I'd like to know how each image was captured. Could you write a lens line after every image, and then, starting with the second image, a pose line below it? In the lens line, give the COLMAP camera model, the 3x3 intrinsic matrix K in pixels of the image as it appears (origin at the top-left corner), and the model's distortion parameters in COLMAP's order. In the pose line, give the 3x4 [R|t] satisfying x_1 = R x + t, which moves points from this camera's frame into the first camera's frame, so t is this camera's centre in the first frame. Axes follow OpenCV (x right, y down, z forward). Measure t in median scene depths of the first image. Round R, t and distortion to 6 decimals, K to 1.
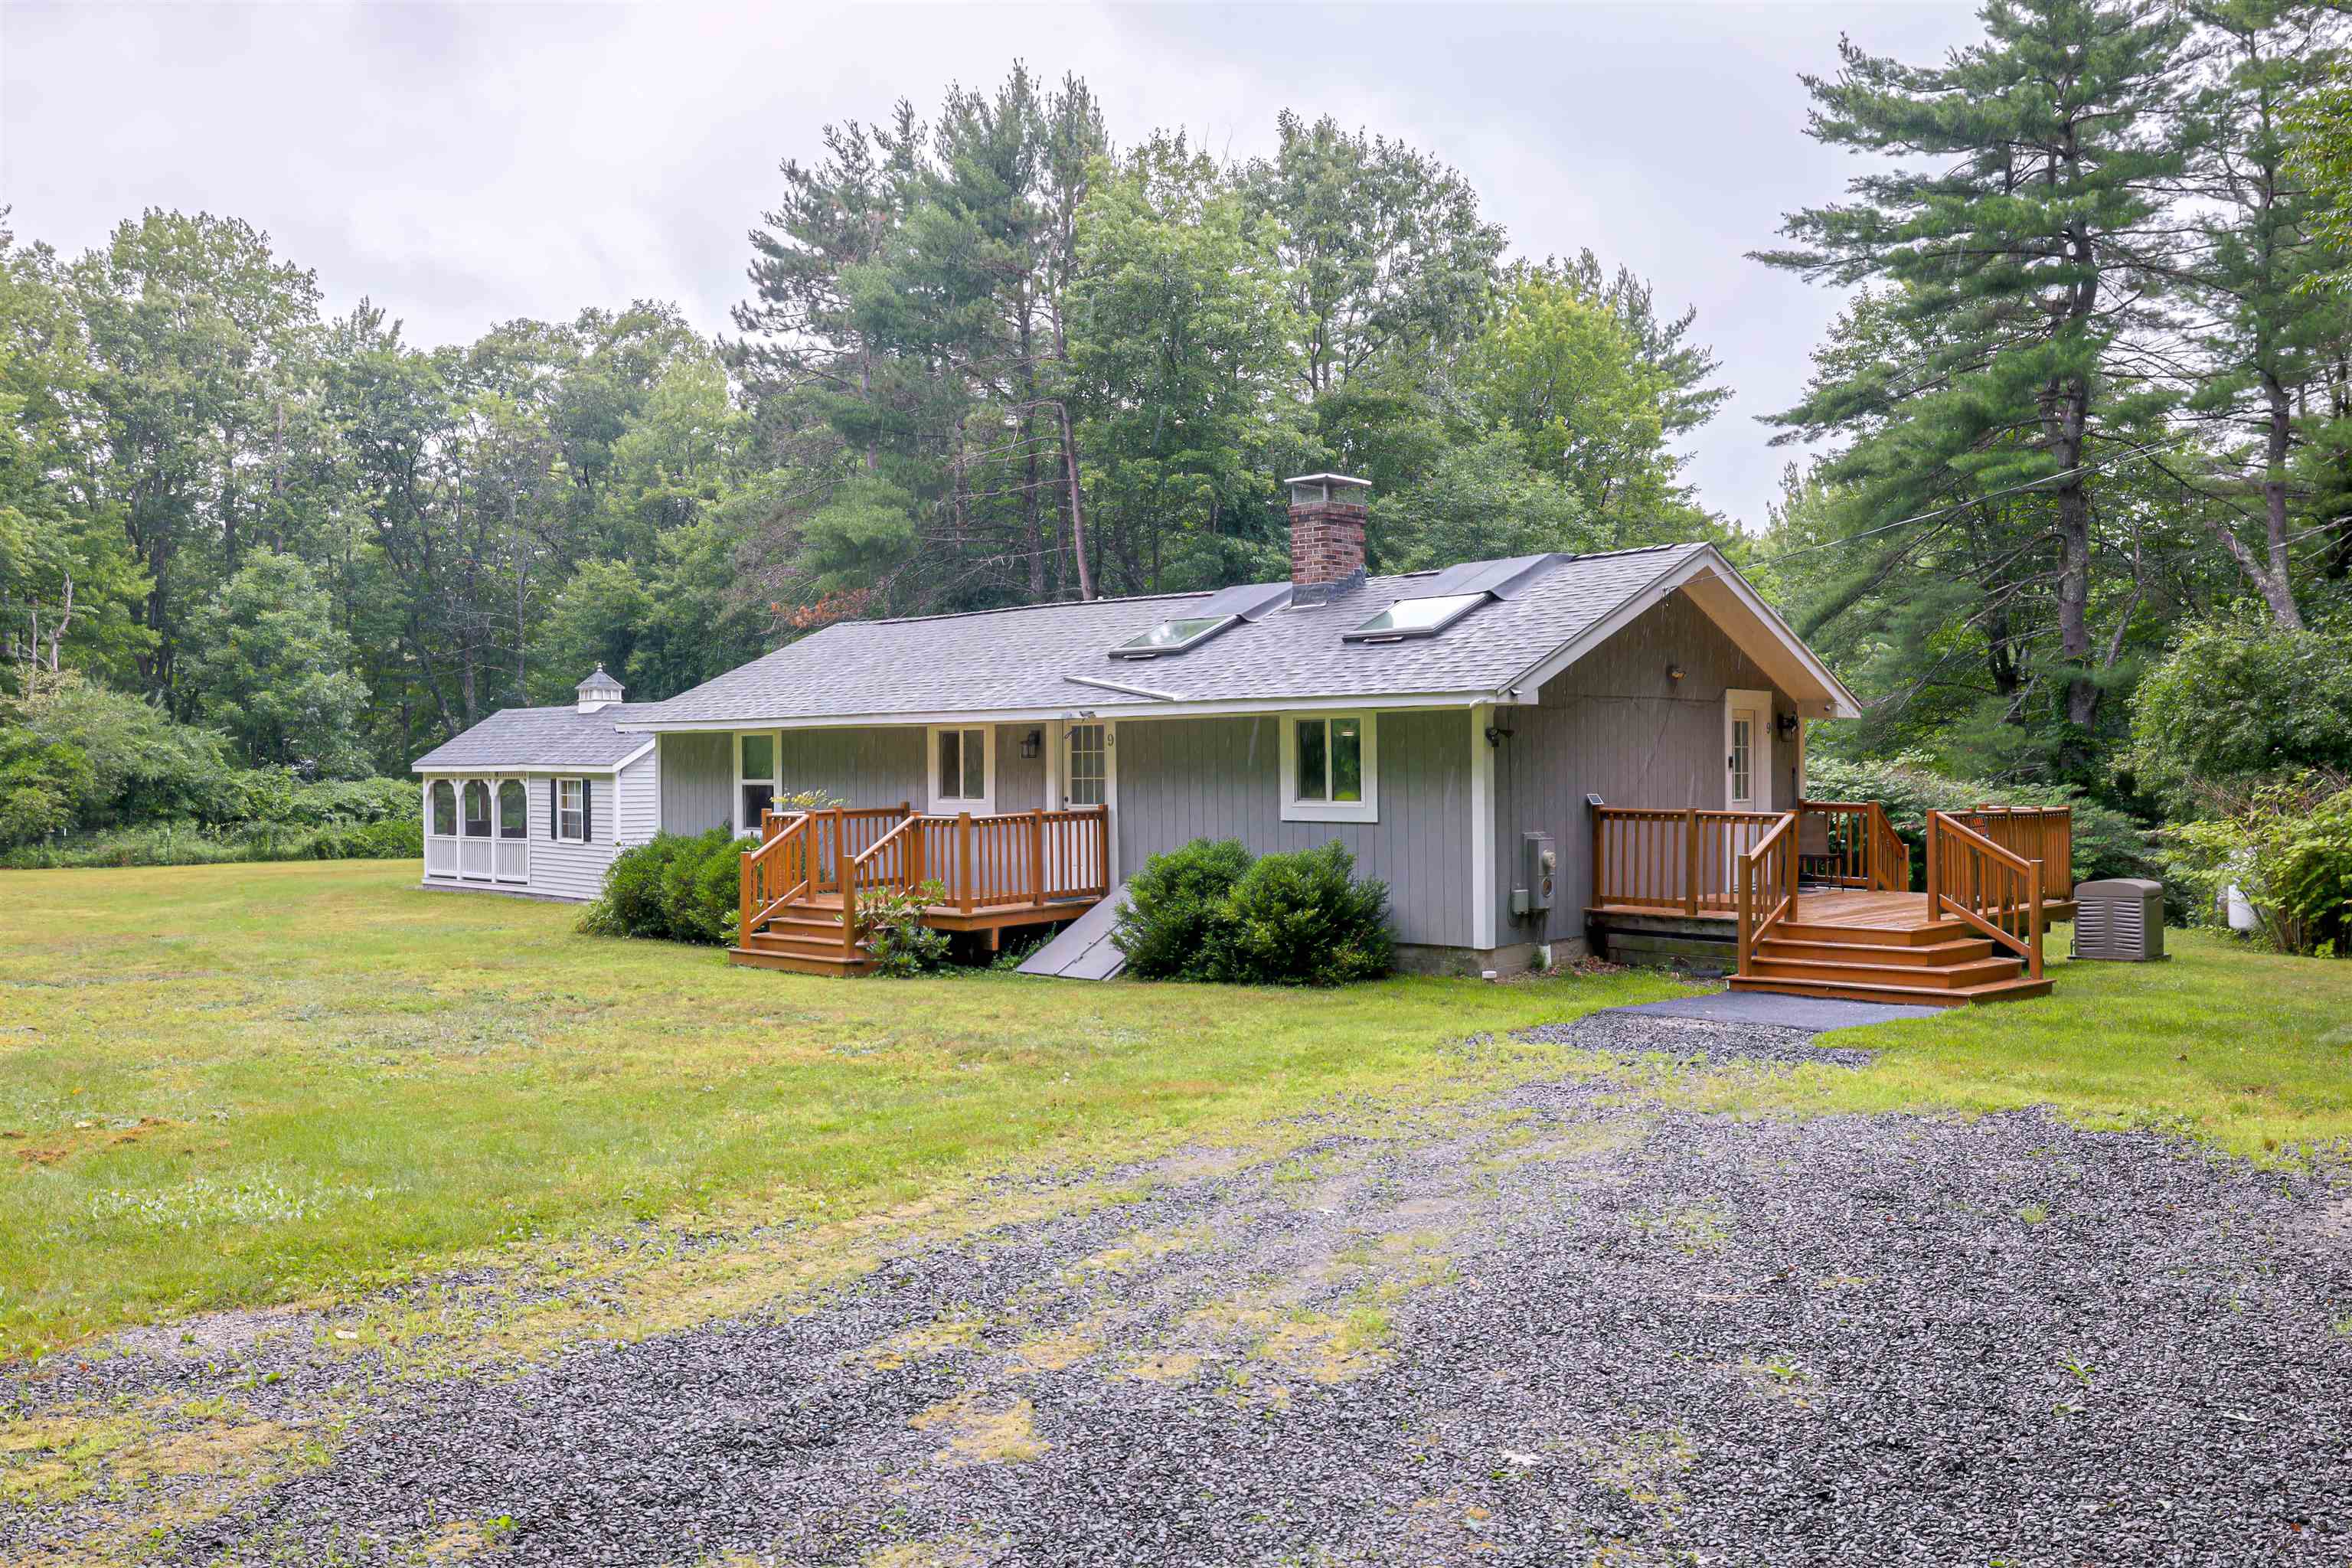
lens RADIAL K [[1962.6, 0, 1171.9], [0, 1962.6, 796.7], [0, 0, 1]] dist [0.012479, 0.000372]
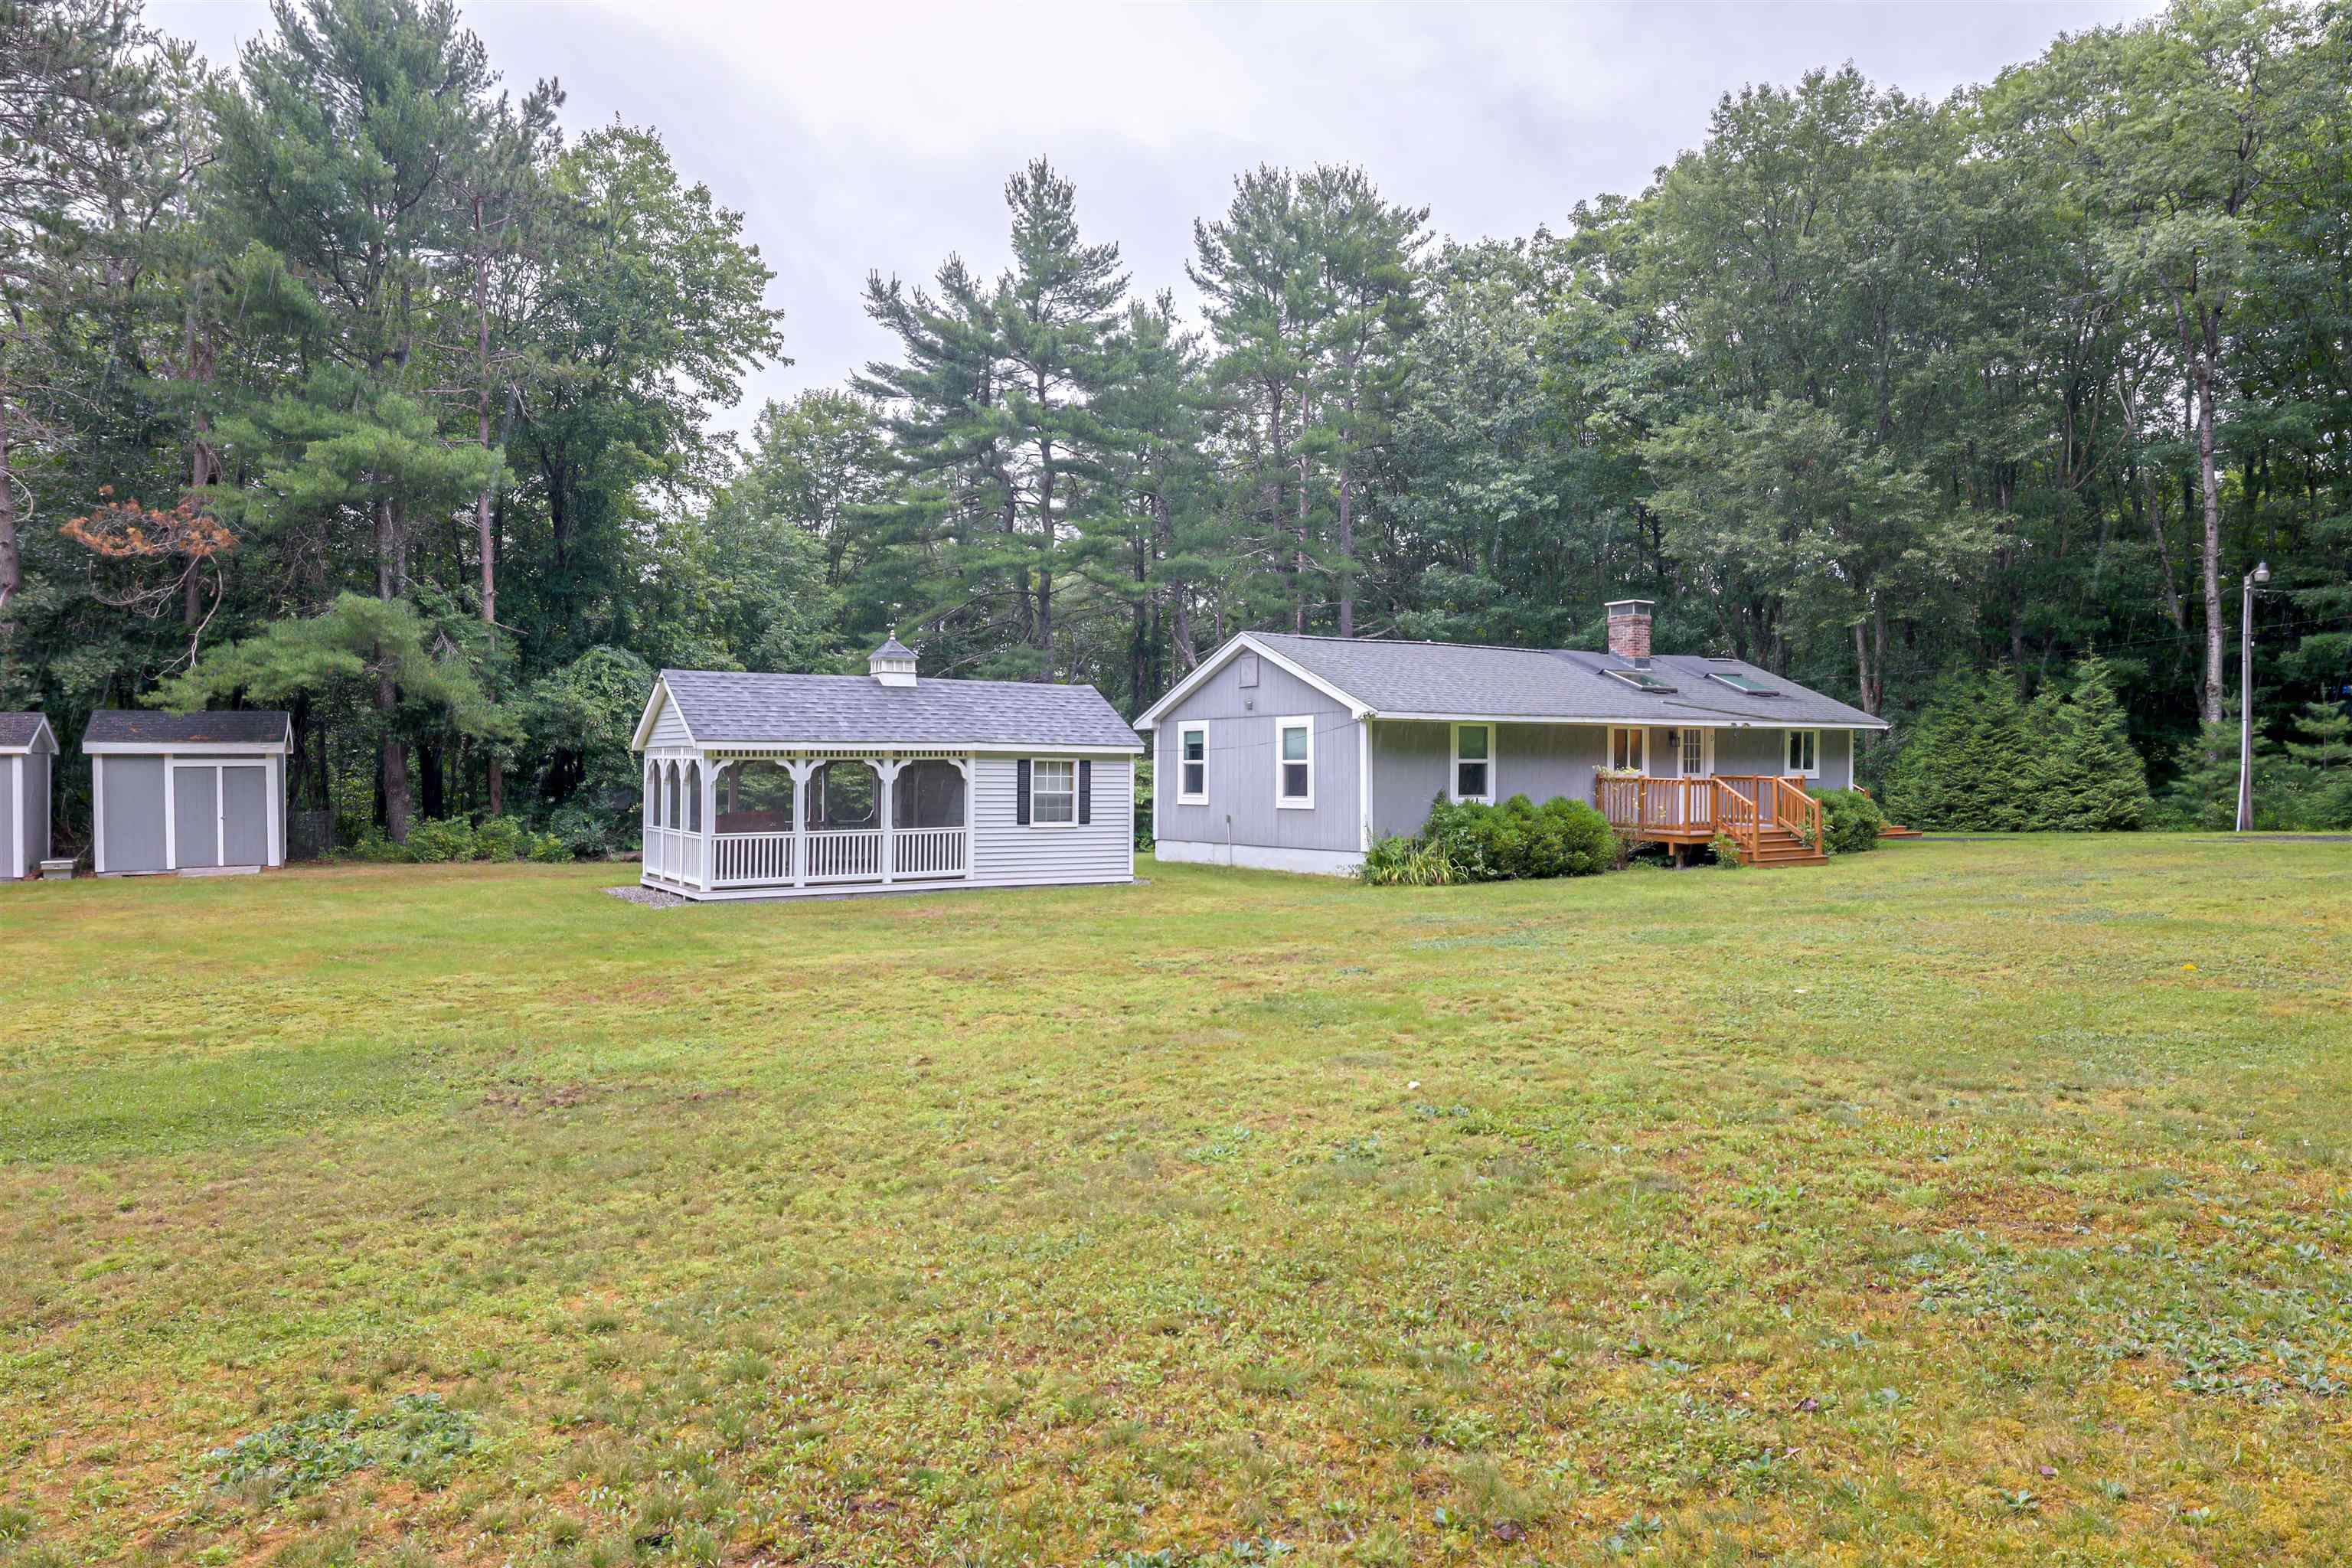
lens RADIAL K [[1545.1, 0, 1173.3], [0, 1545.1, 774.5], [0, 0, 1]] dist [-0.009420, 0.005991]
pose [[0.233794, -0.004031, 0.972278, -1.457596], [0.012910, 0.999916, 0.001042, -0.002509], [-0.972200, 0.012308, 0.233827, 1.090128]]
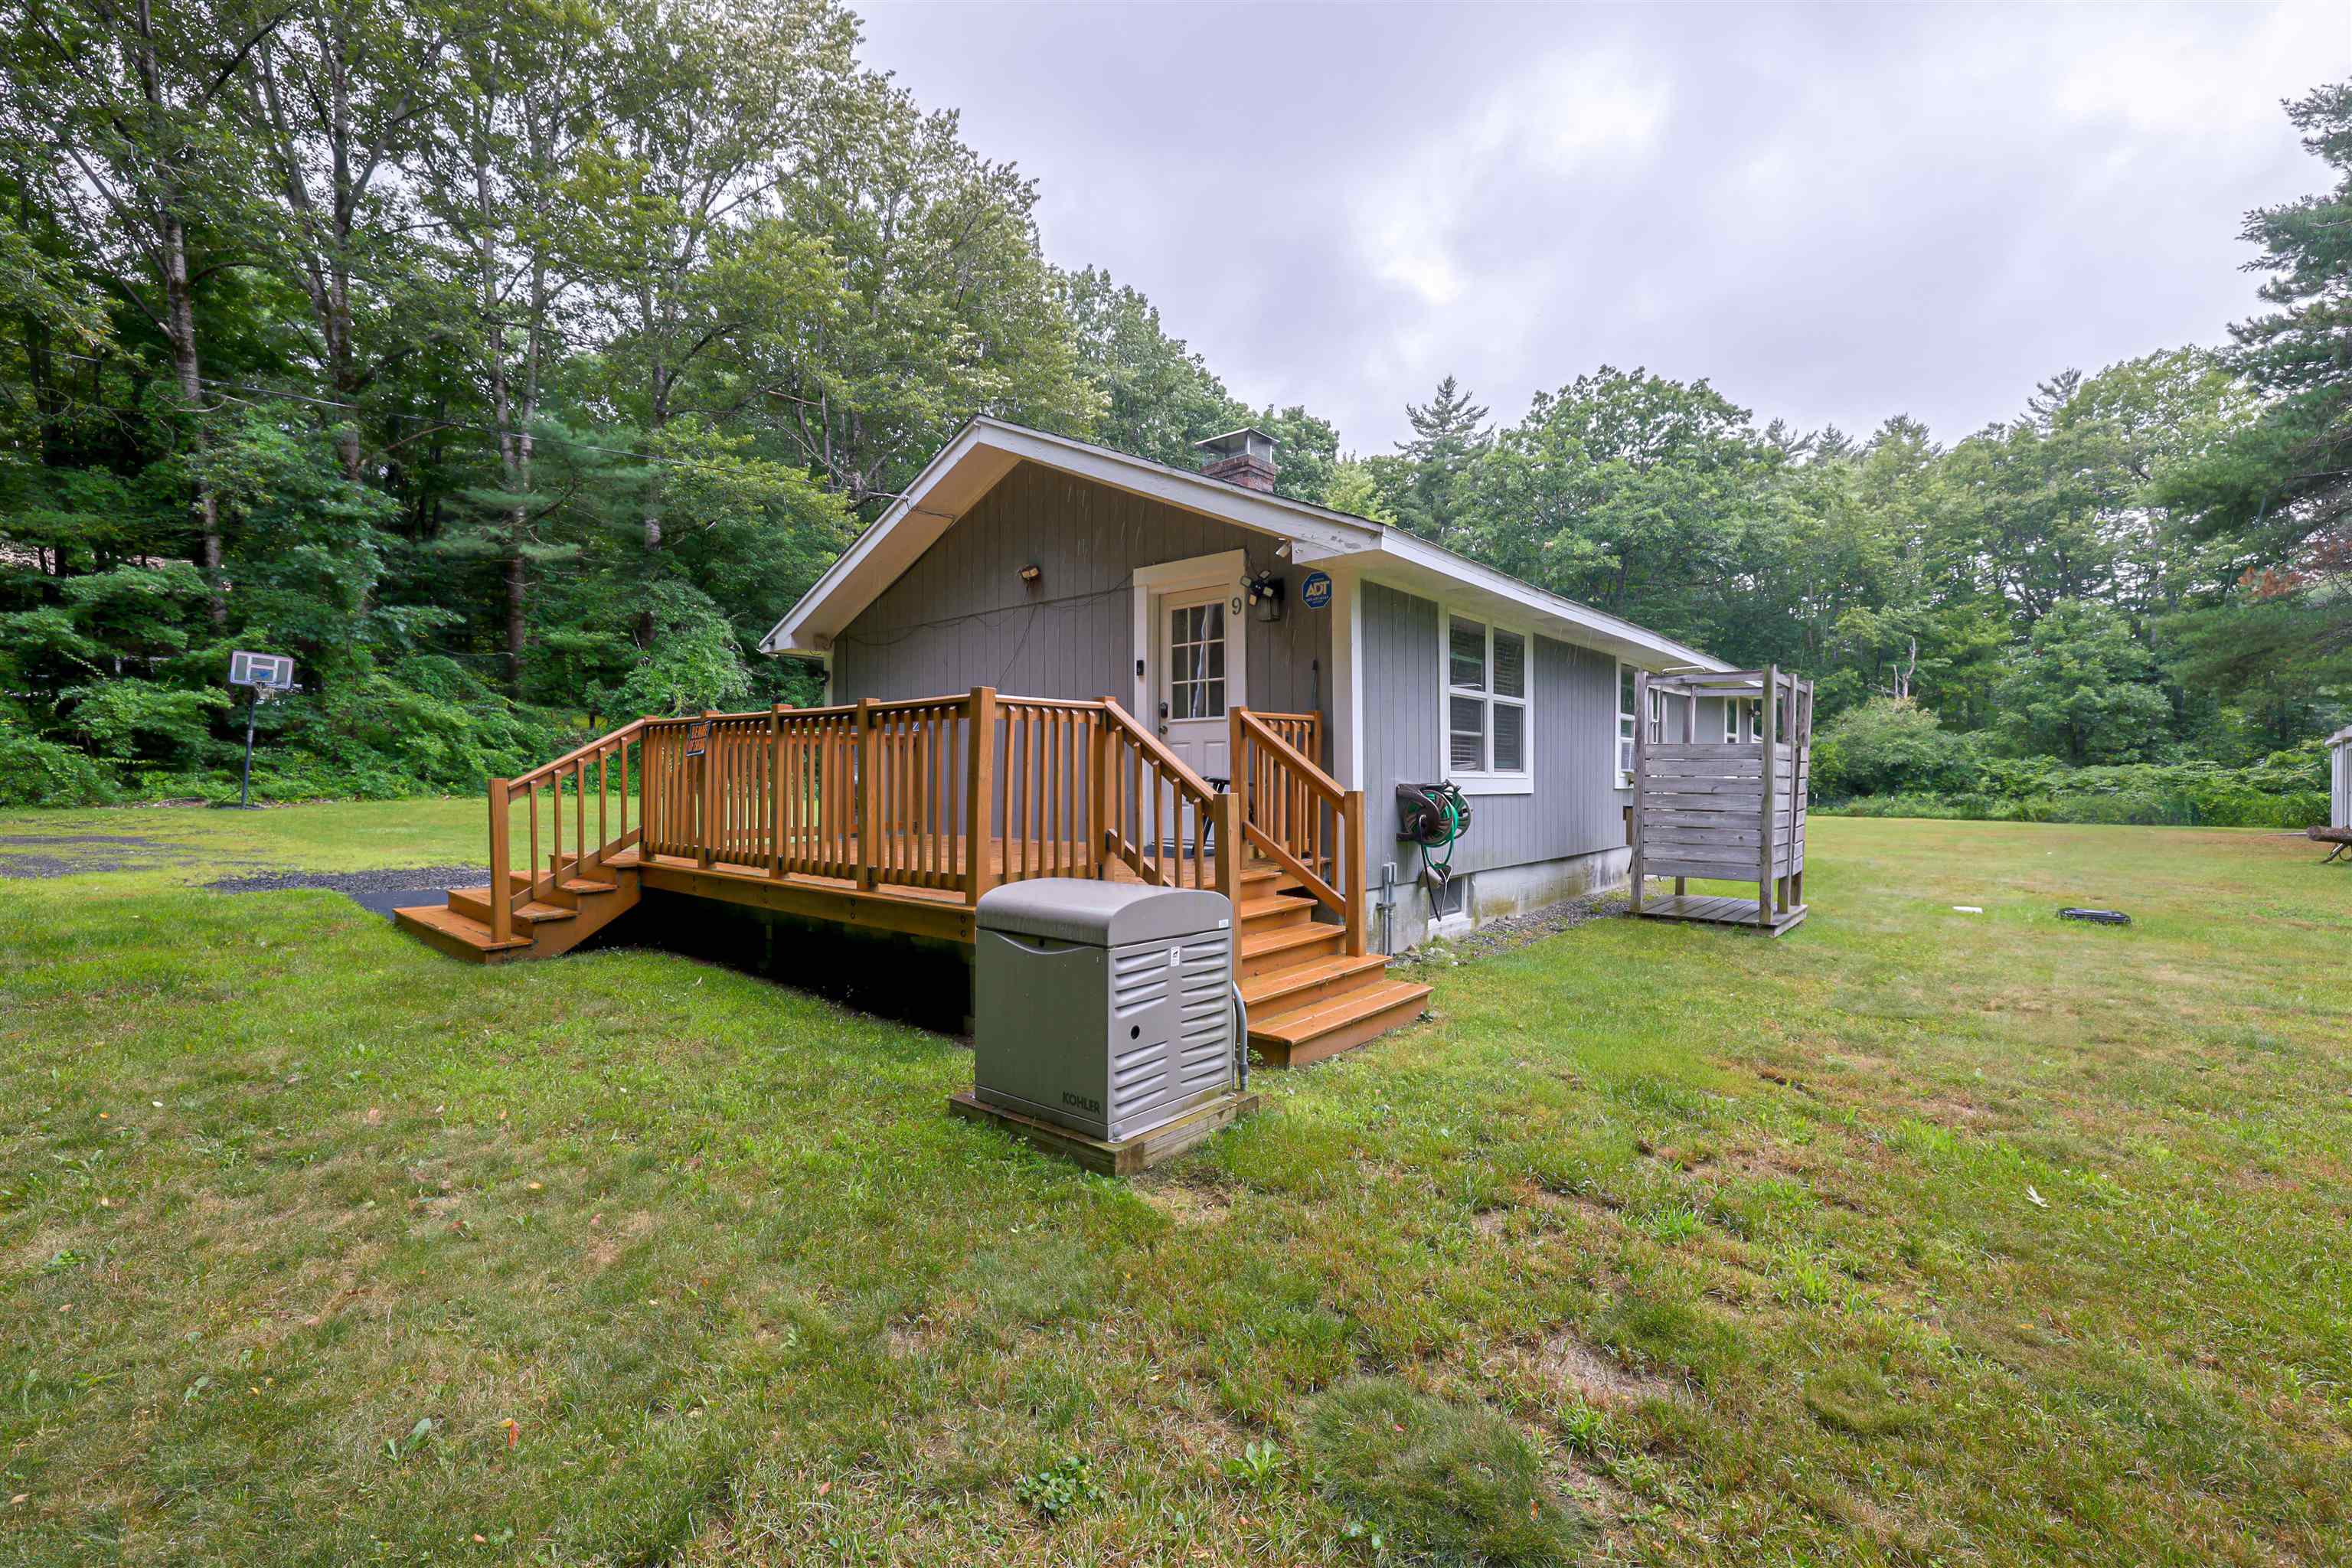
lens RADIAL K [[1029.3, 0, 1179.1], [0, 1029.3, 780.4], [0, 0, 1]] dist [0.007409, 0.000812]
pose [[0.016019, 0.003212, -0.999867, 0.640635], [-0.015604, 0.999874, 0.002962, 0.021676], [0.999750, 0.015555, 0.016067, 0.969152]]
